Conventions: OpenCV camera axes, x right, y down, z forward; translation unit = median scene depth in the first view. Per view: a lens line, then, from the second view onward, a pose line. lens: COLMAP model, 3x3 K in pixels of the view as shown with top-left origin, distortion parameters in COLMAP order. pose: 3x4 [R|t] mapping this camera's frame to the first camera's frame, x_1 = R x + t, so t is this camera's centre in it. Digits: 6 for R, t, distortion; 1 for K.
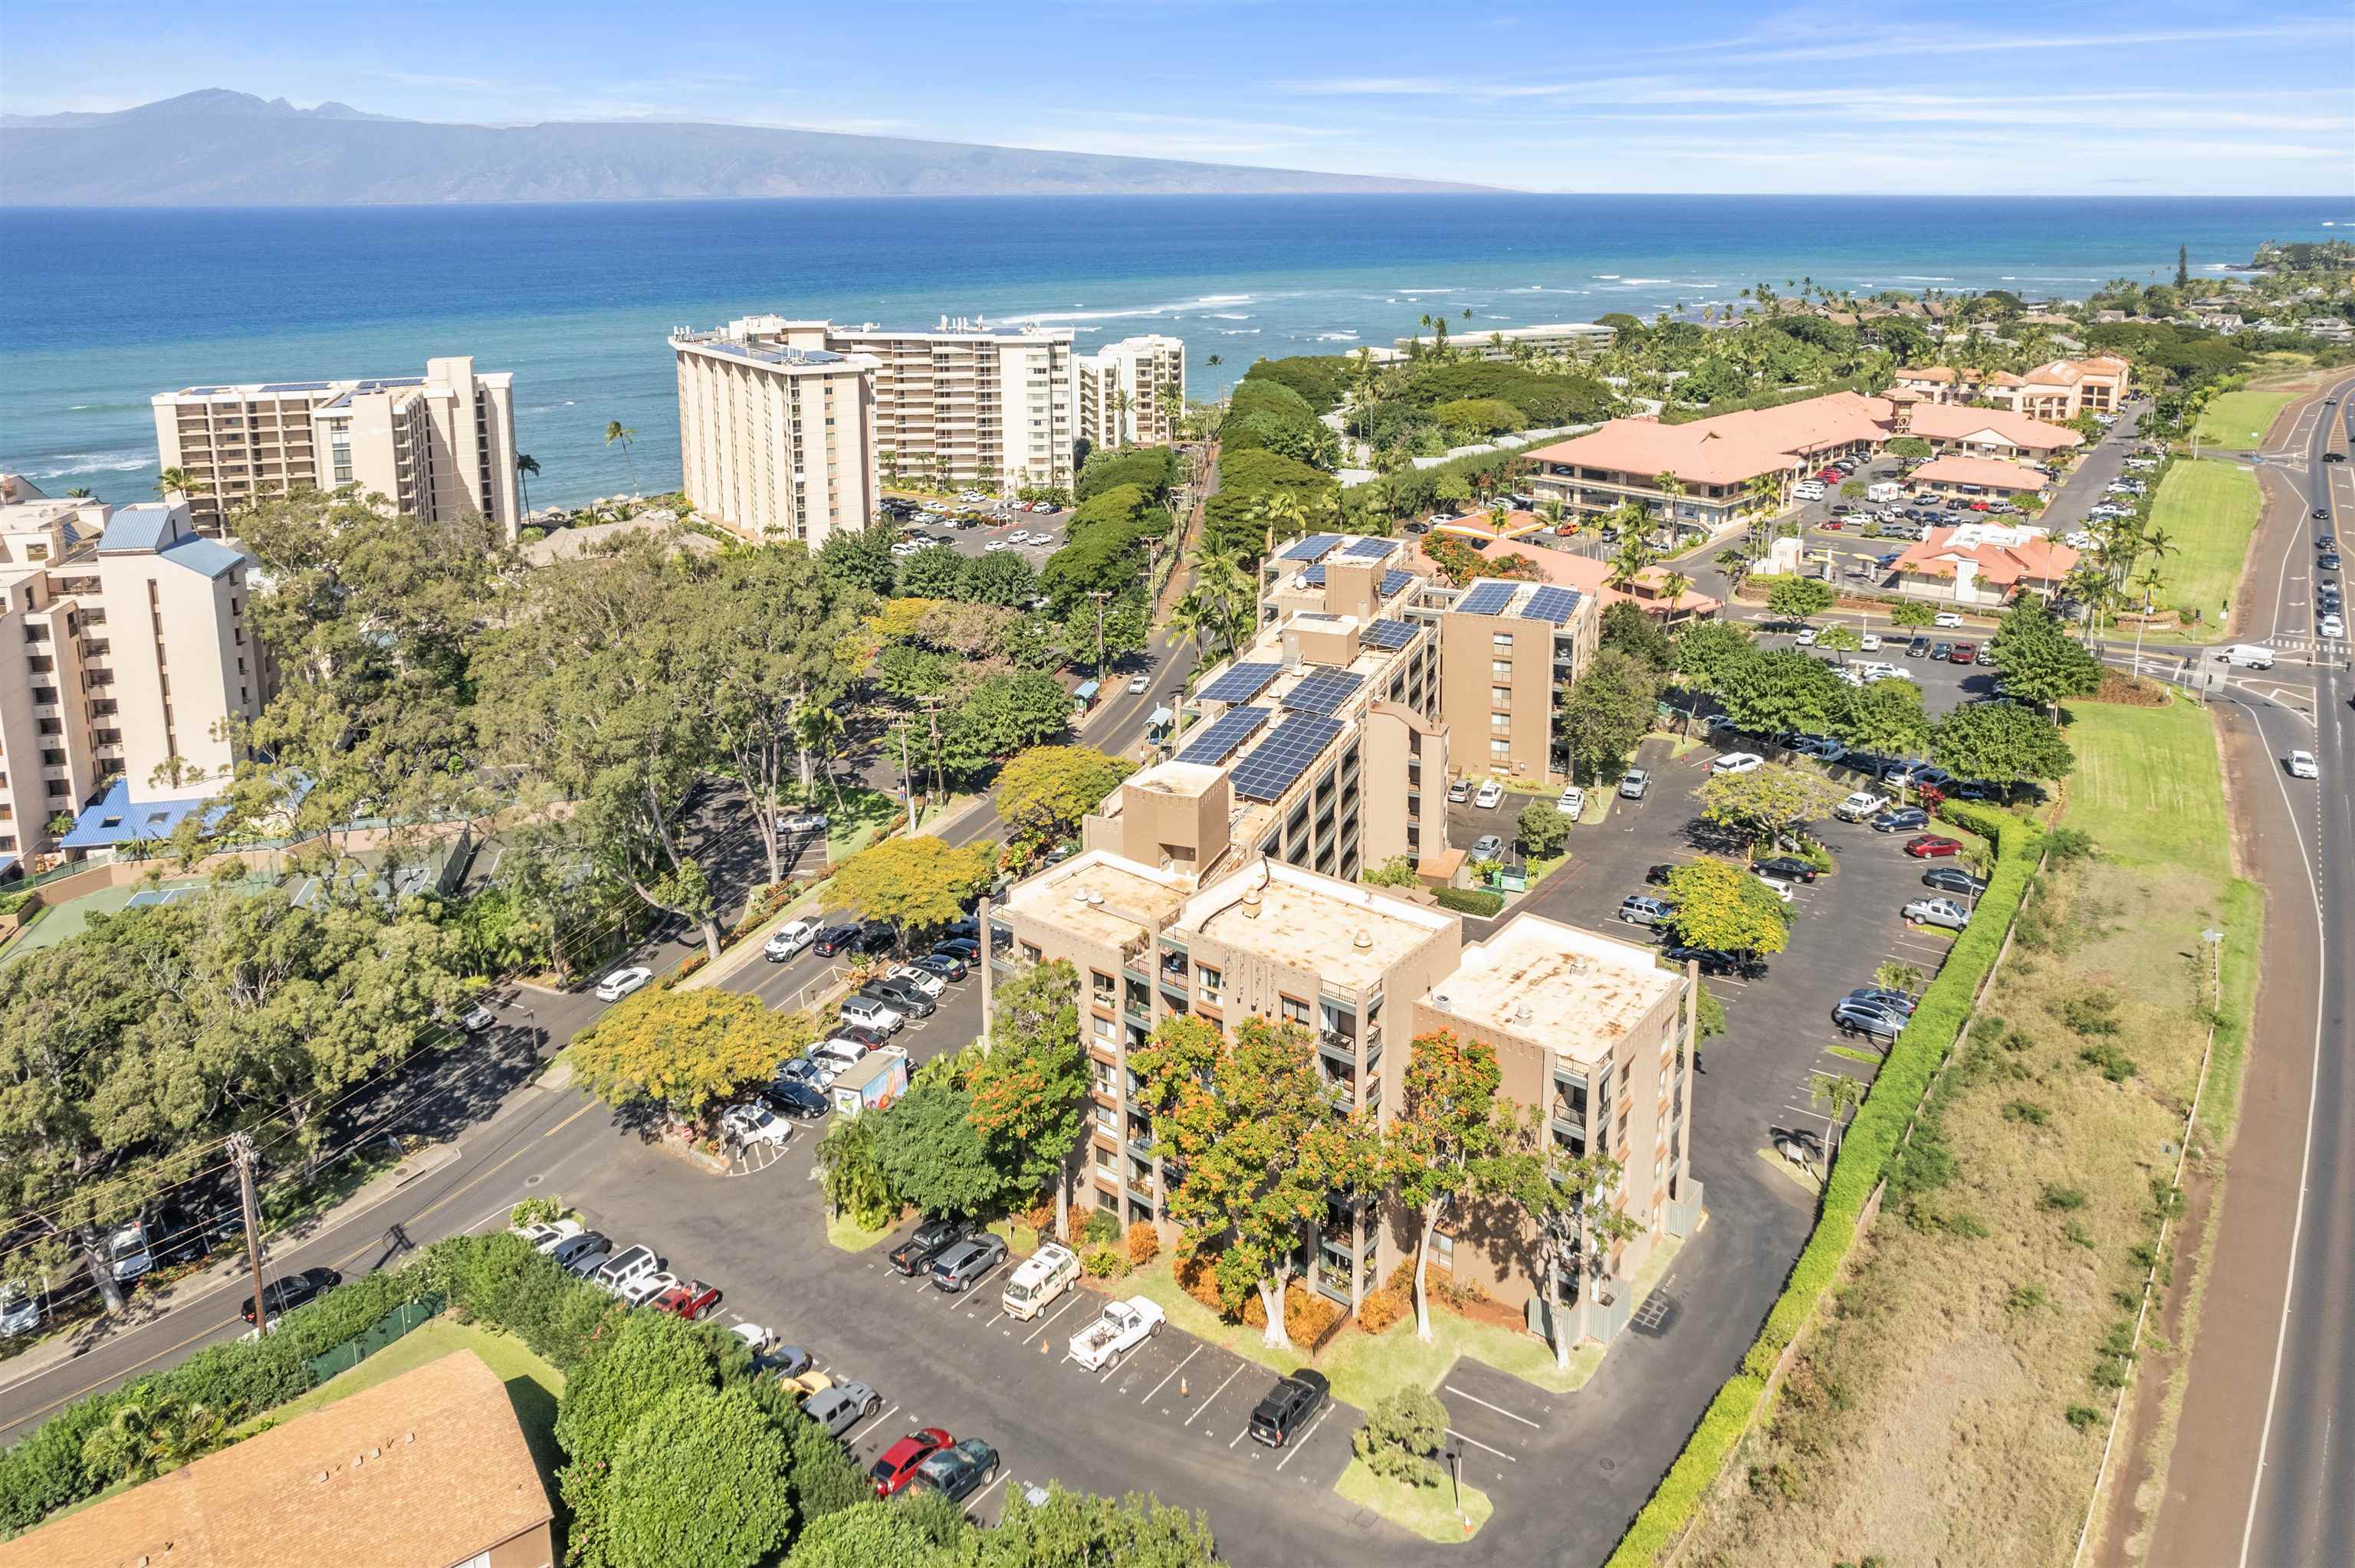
lens RADIAL K [[1498.7, 0, 1177.3], [0, 1498.7, 772.3], [0, 0, 1]] dist [-0.035825, 0.000639]
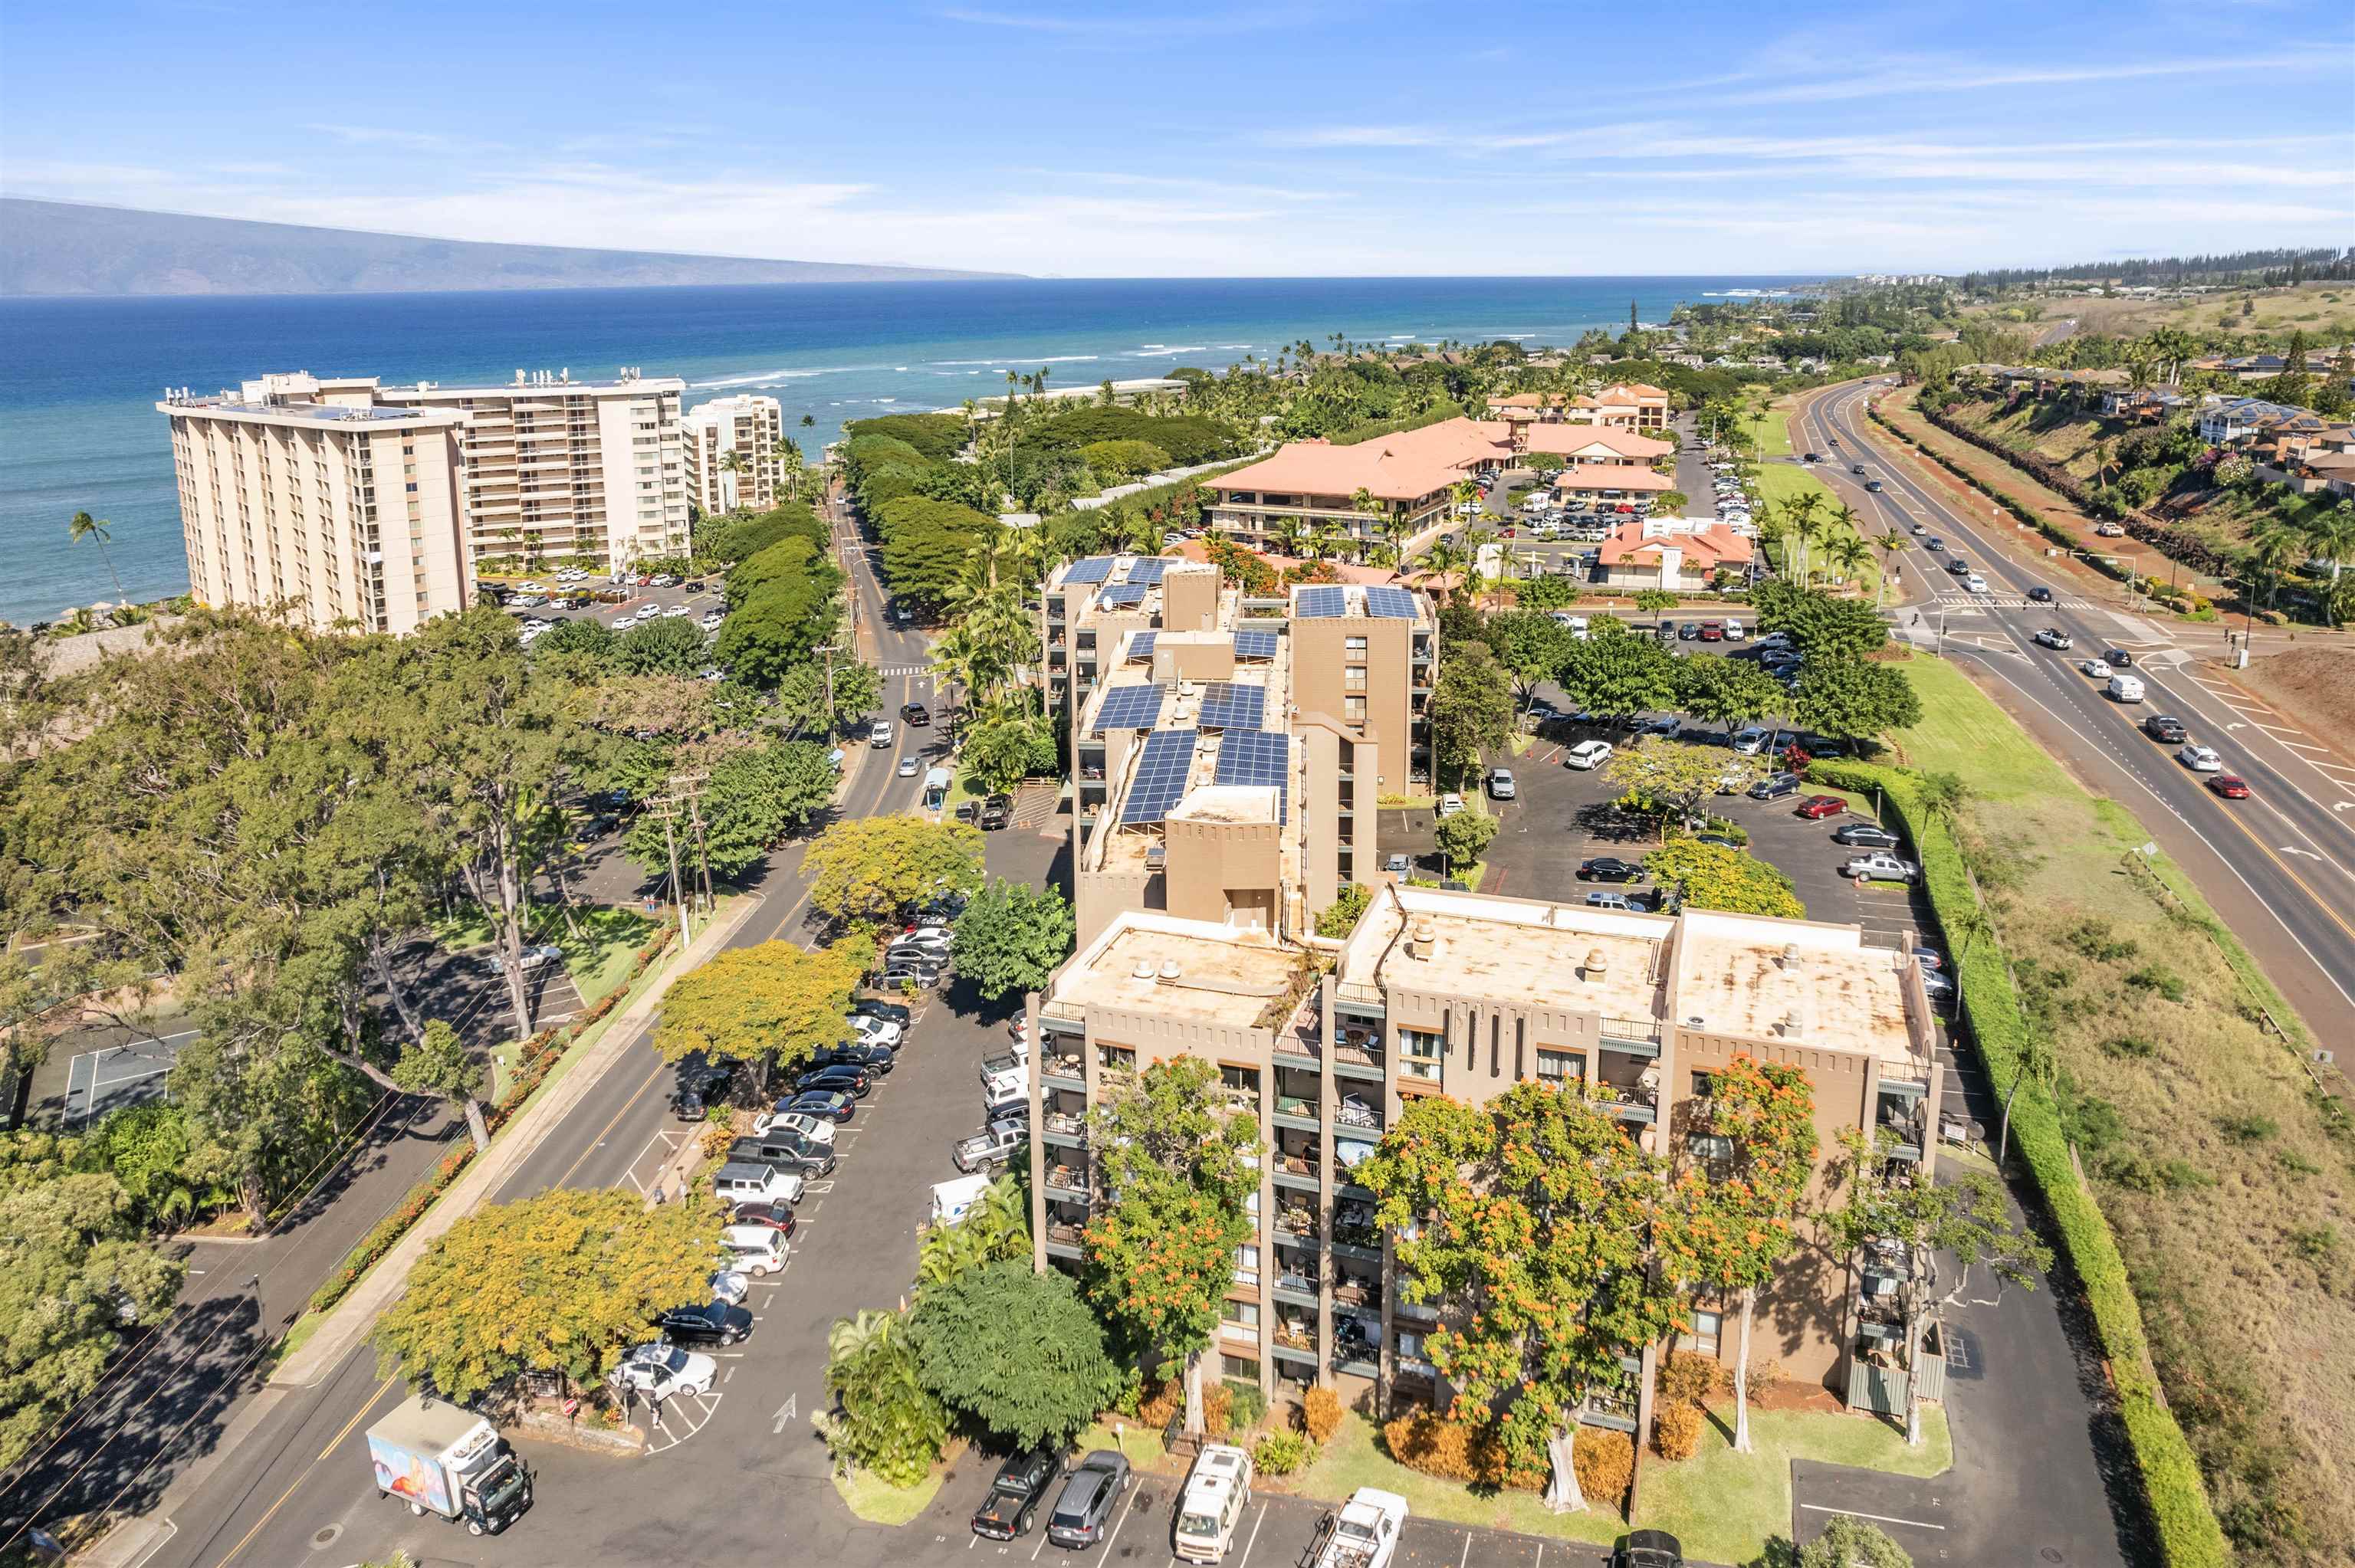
lens RADIAL K [[1471.9, 0, 1177.5], [0, 1471.9, 784.0], [0, 0, 1]] dist [-0.062206, 0.048836]
pose [[0.942588, -0.109272, 0.315574, -0.109488], [0.123924, 0.991933, -0.026679, 0.004290], [-0.310113, 0.064254, 0.948526, 0.116486]]
